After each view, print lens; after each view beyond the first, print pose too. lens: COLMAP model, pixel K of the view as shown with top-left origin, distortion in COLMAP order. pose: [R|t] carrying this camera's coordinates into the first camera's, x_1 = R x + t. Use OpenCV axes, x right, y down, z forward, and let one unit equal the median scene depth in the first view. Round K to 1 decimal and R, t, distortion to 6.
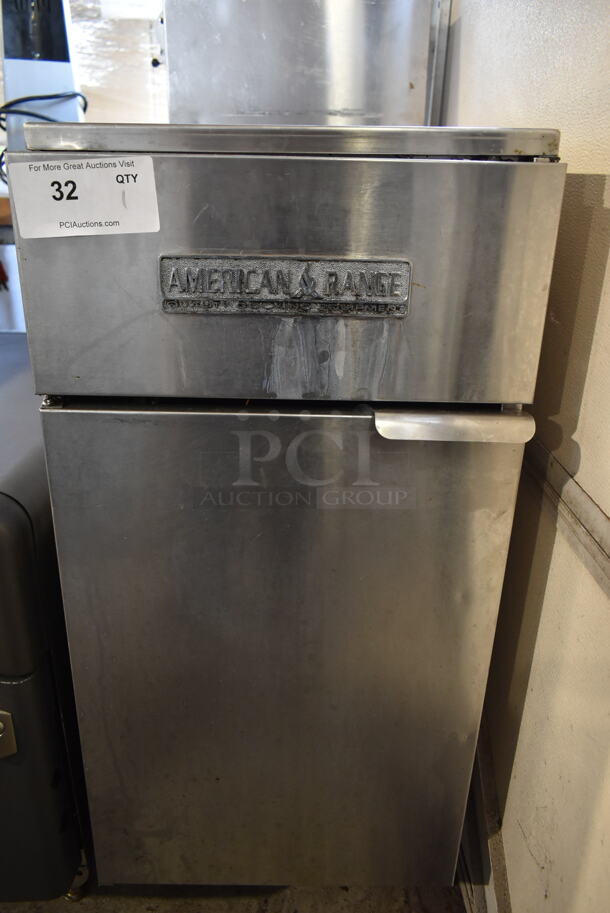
lens RADIAL K [[691.2, 0, 303.2], [0, 691.2, 450.7], [0, 0, 1]] dist [-0.016226, -0.001302]
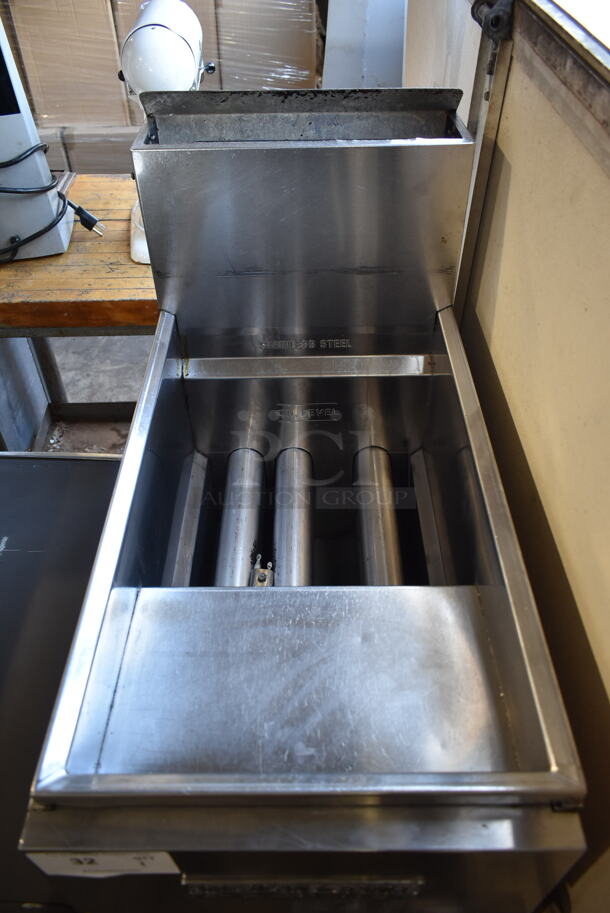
lens RADIAL K [[691.2, 0, 302.7], [0, 691.2, 454.4], [0, 0, 1]] dist [-0.016226, -0.001302]
pose [[0.999548, -0.018458, -0.023710, 0.007601], [0.025955, 0.927951, 0.371798, -1.228201], [0.015139, -0.372245, 0.928011, 0.278706]]
